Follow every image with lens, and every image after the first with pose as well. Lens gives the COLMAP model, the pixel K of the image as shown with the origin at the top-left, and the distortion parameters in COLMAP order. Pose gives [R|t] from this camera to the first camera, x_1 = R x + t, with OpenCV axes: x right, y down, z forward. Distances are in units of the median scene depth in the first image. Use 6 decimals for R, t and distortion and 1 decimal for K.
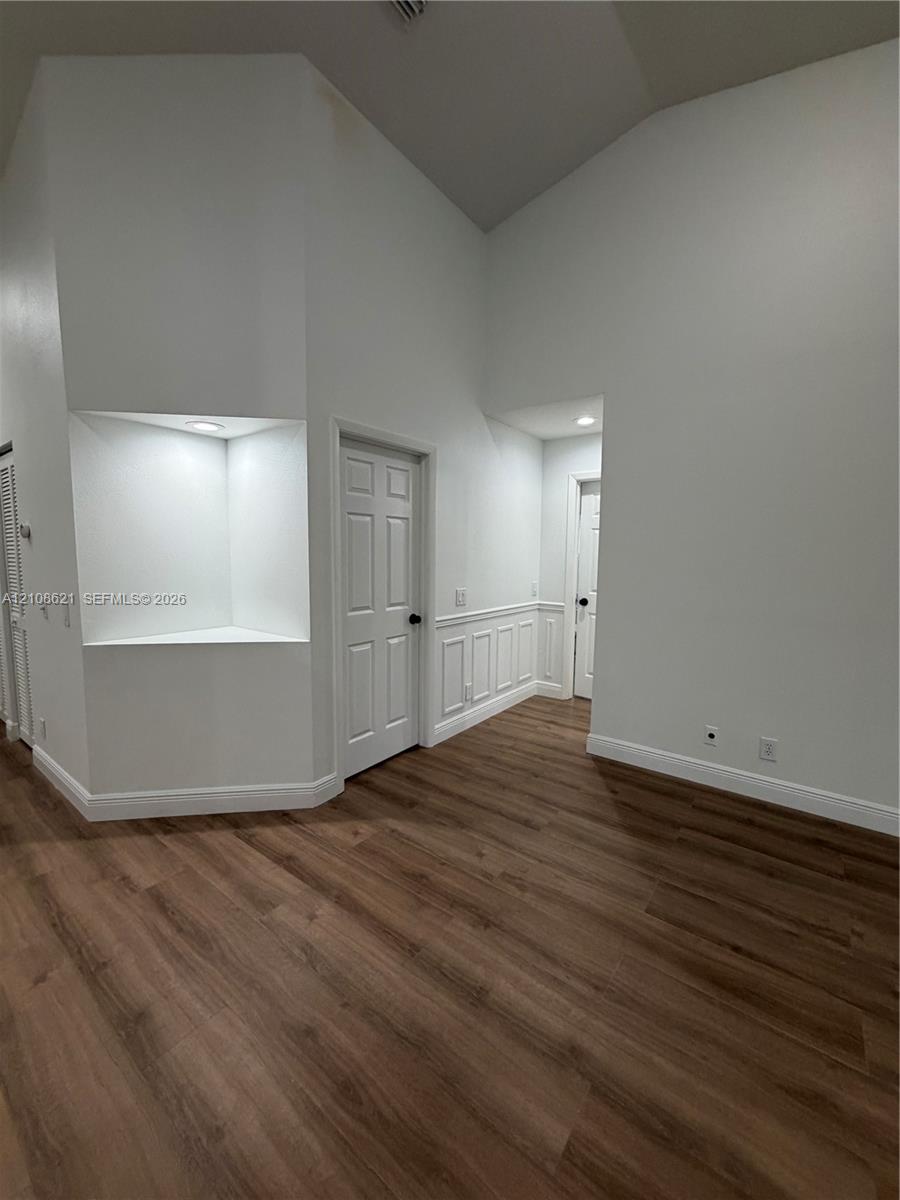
lens RADIAL K [[478.5, 0, 449.2], [0, 478.5, 595.5], [0, 0, 1]] dist [-0.000989, 0.001180]
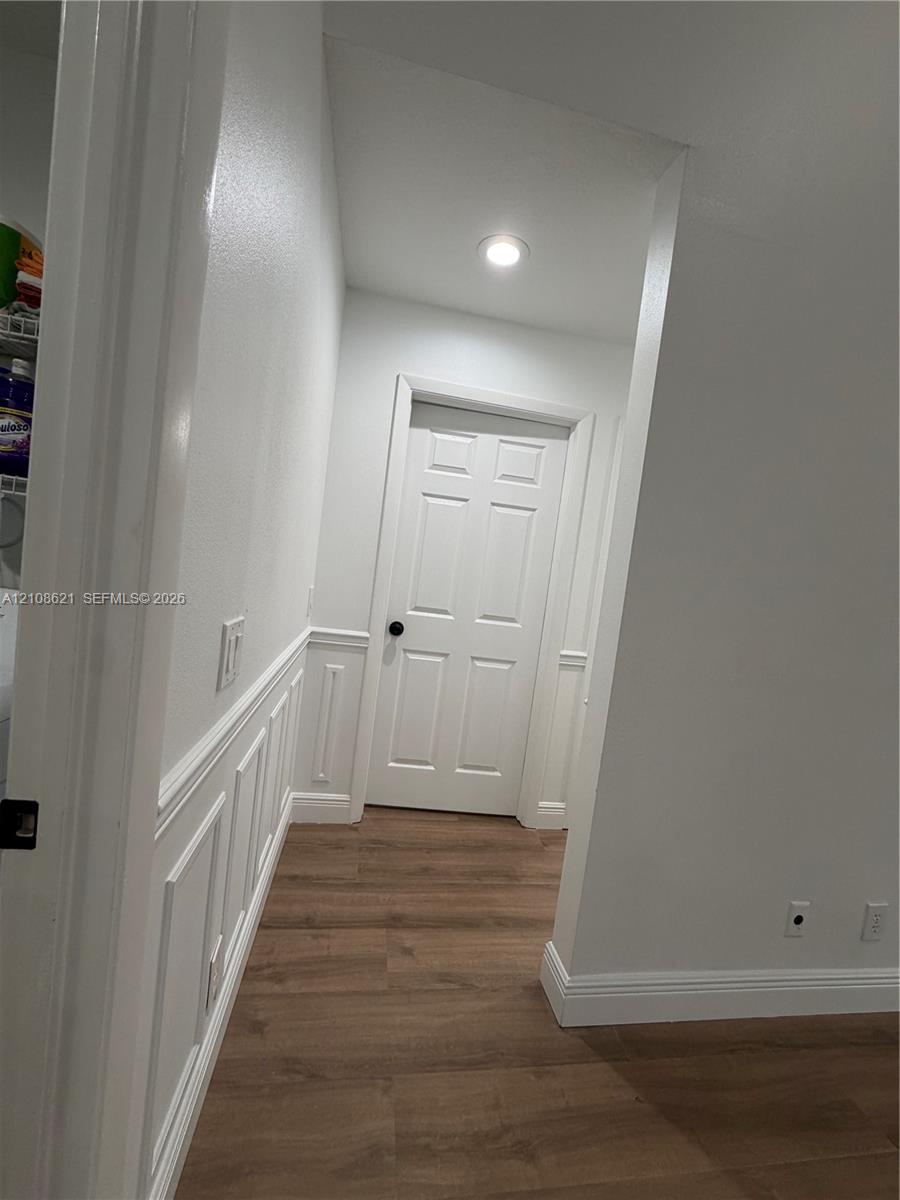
lens RADIAL K [[478.5, 0, 449.2], [0, 478.5, 595.5], [0, 0, 1]] dist [-0.000989, 0.001180]
pose [[0.683439, 0.032022, 0.729305, -0.086209], [-0.047590, 0.998867, 0.000740, -0.034703], [-0.728455, -0.035213, 0.684188, 0.783098]]
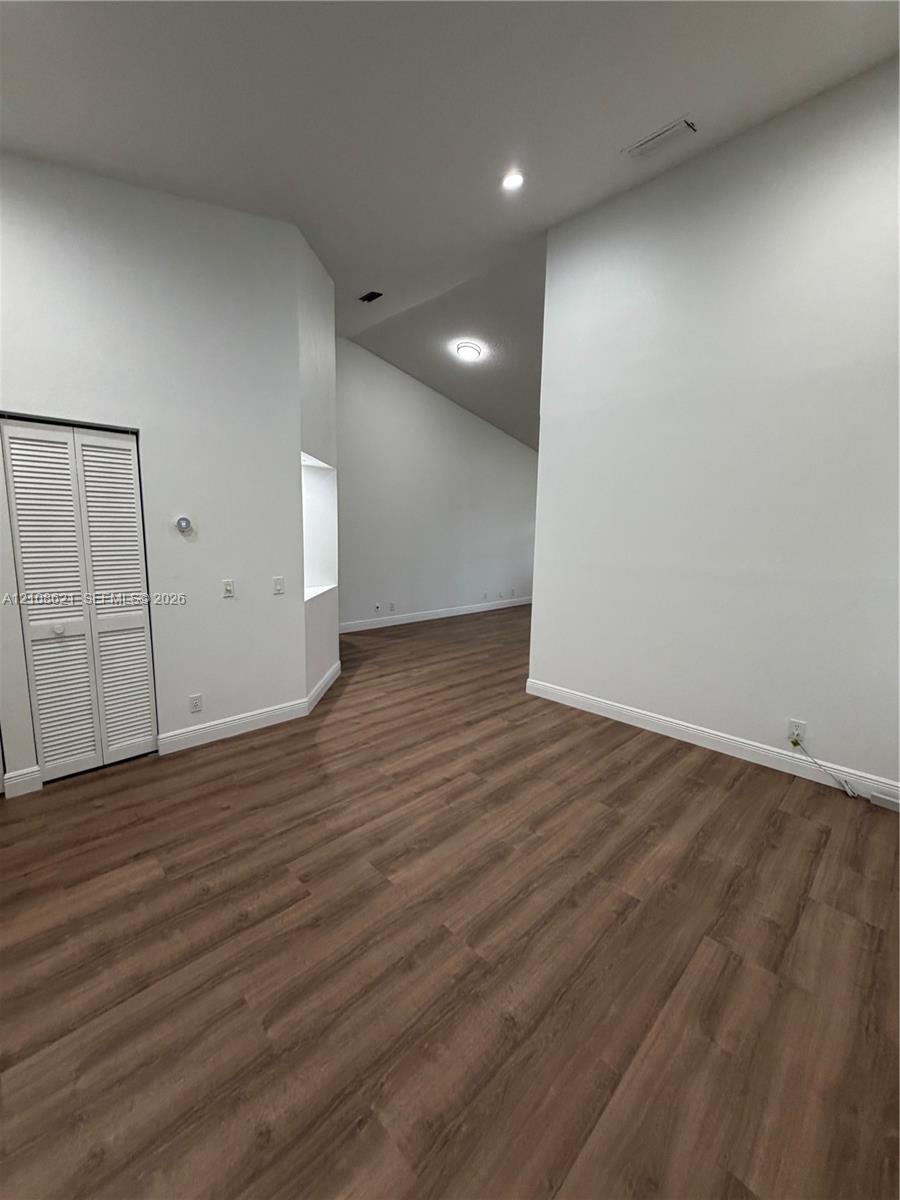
lens RADIAL K [[478.5, 0, 449.2], [0, 478.5, 595.5], [0, 0, 1]] dist [-0.000989, 0.001180]
pose [[0.142204, -0.143174, 0.979428, -1.556543], [0.075496, 0.988170, 0.133491, -0.062971], [-0.986954, 0.054960, 0.151331, 0.204852]]
